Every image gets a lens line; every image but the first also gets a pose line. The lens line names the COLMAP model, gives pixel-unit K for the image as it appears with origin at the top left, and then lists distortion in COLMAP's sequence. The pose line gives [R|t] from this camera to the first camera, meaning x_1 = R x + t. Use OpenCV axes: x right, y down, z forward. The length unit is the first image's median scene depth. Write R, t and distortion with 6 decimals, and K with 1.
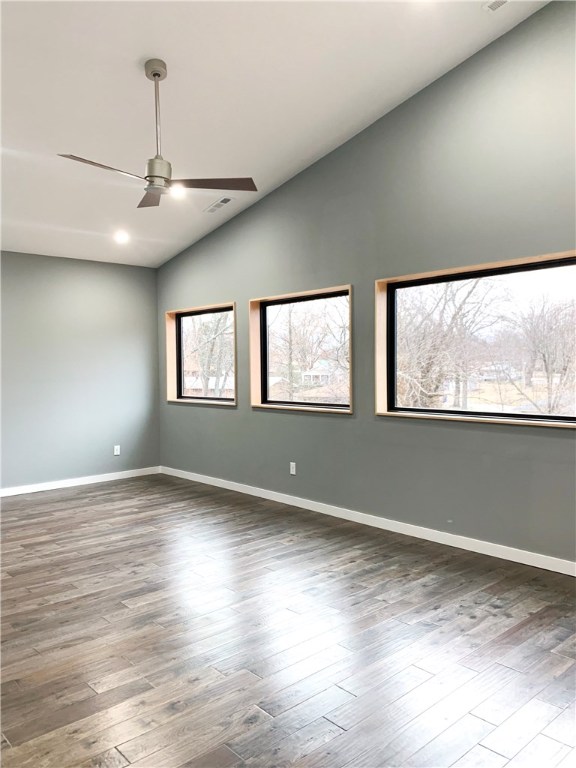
lens RADIAL K [[590.1, 0, 288.2], [0, 590.1, 382.5], [0, 0, 1]] dist [-0.019205, 0.005409]
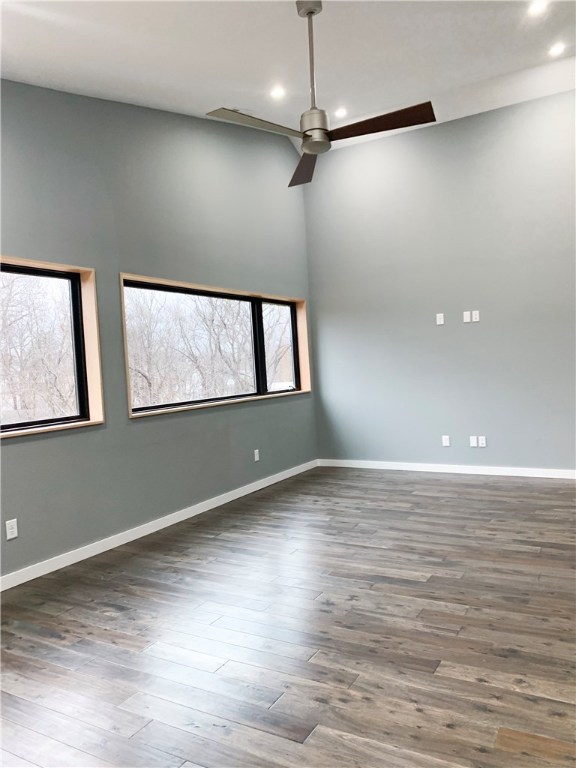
lens RADIAL K [[590.1, 0, 288.3], [0, 590.1, 384.6], [0, 0, 1]] dist [-0.019205, 0.005409]
pose [[-0.292443, -0.016250, 0.956145, -0.940045], [0.086414, 0.995316, 0.043346, -0.019178], [-0.952371, 0.095301, -0.289669, 1.191422]]
